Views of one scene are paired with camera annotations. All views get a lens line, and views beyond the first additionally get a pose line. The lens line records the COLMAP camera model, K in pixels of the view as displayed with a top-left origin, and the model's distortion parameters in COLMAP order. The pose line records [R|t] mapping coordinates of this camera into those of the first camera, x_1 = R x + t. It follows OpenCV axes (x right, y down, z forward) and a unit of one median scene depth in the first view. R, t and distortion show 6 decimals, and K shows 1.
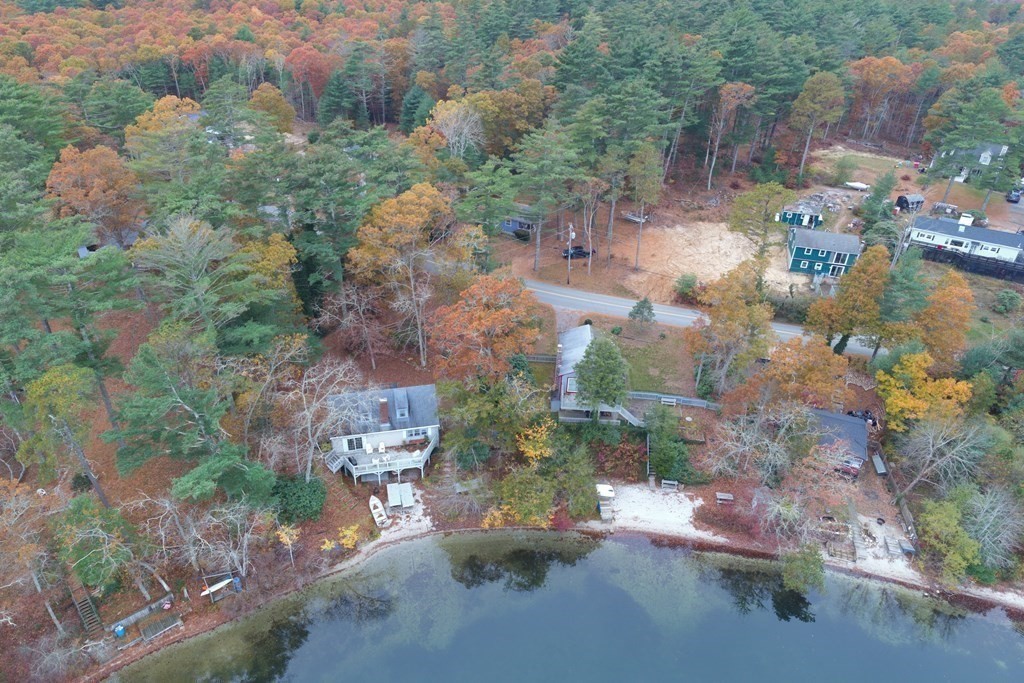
lens RADIAL K [[664.6, 0, 539.7], [0, 664.6, 340.1], [0, 0, 1]] dist [0.007852, -0.008604]
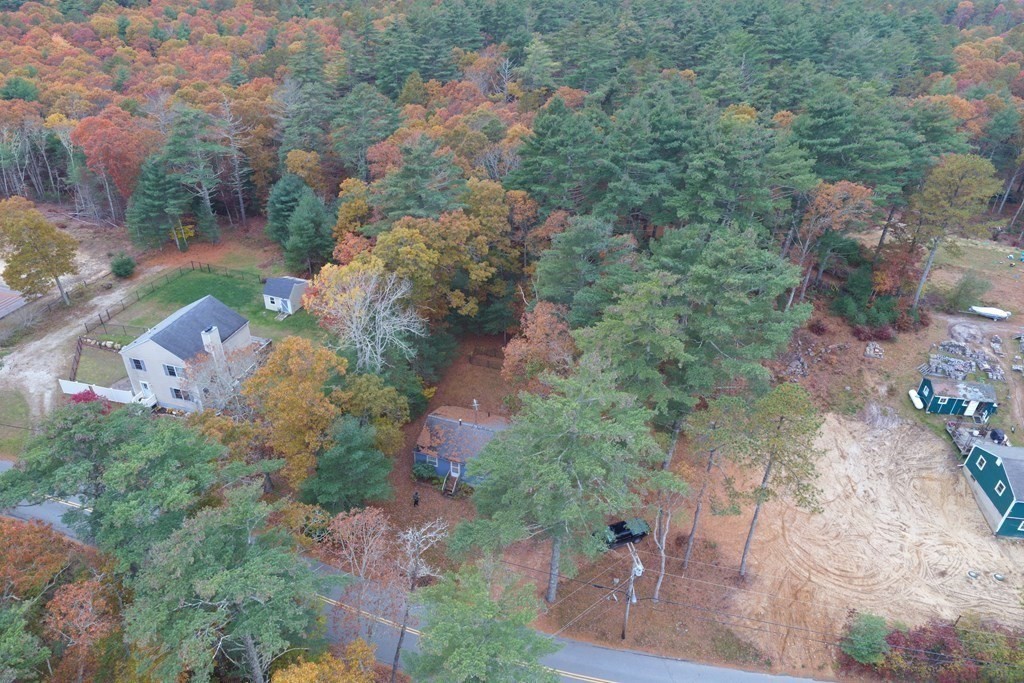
lens RADIAL K [[664.6, 0, 539.7], [0, 664.6, 340.1], [0, 0, 1]] dist [0.007852, -0.008604]
pose [[0.988579, -0.084153, 0.125017, -0.038245], [0.083465, 0.996453, 0.010736, -0.196034], [-0.125477, -0.000178, 0.992096, 0.316868]]
